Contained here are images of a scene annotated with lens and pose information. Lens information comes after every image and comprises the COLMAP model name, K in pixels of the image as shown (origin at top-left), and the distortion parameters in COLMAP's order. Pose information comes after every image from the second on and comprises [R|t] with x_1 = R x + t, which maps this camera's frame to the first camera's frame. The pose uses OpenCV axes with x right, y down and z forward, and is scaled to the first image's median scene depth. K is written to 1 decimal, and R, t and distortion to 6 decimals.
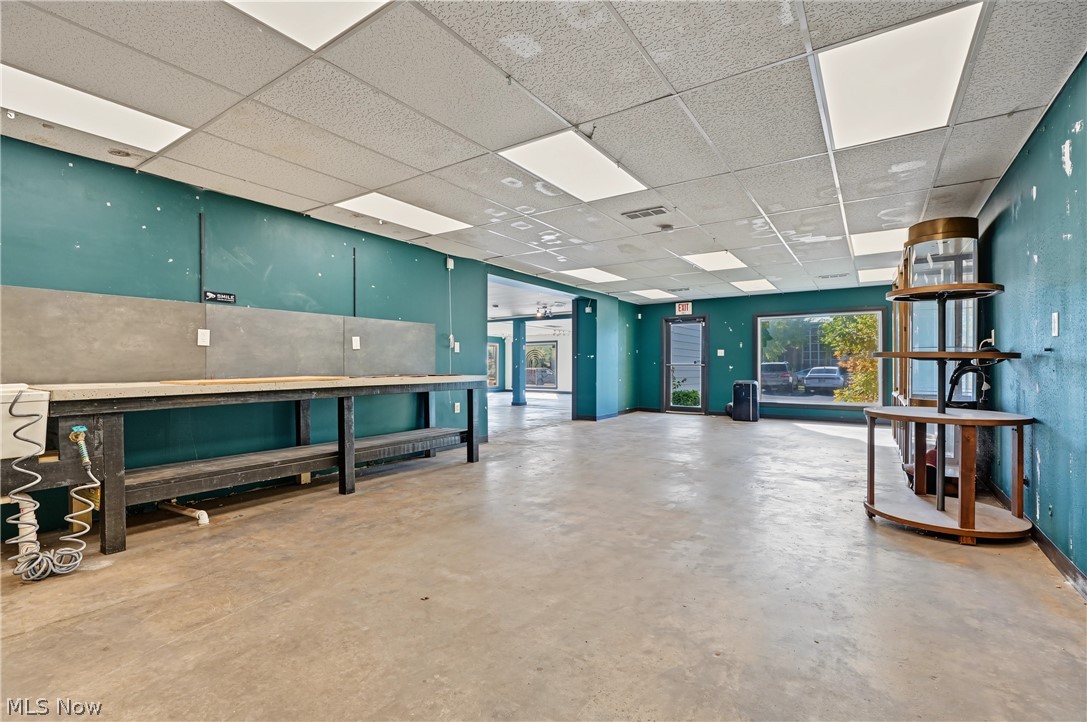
lens RADIAL K [[491.3, 0, 547.8], [0, 491.3, 365.3], [0, 0, 1]] dist [-0.009734, 0.002930]
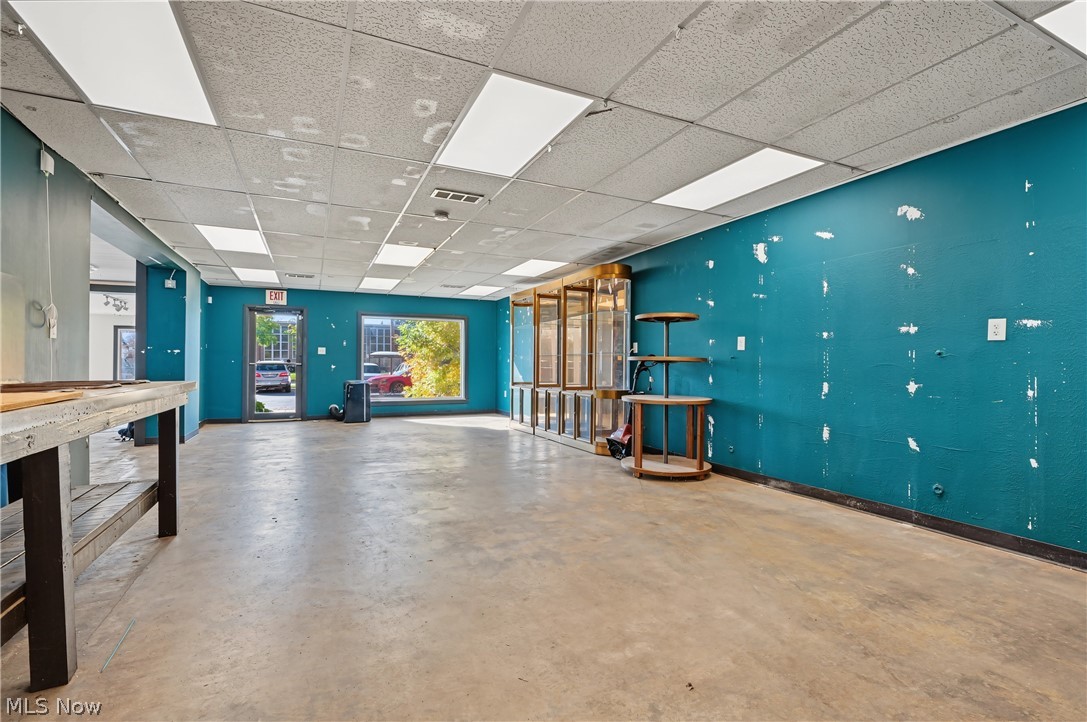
lens RADIAL K [[491.3, 0, 542.0], [0, 491.3, 364.9], [0, 0, 1]] dist [-0.009734, 0.002930]
pose [[0.512660, 0.002570, 0.858588, -0.494342], [-0.004291, 0.999991, -0.000432, -0.000933], [-0.858581, -0.003463, 0.512666, 0.407712]]
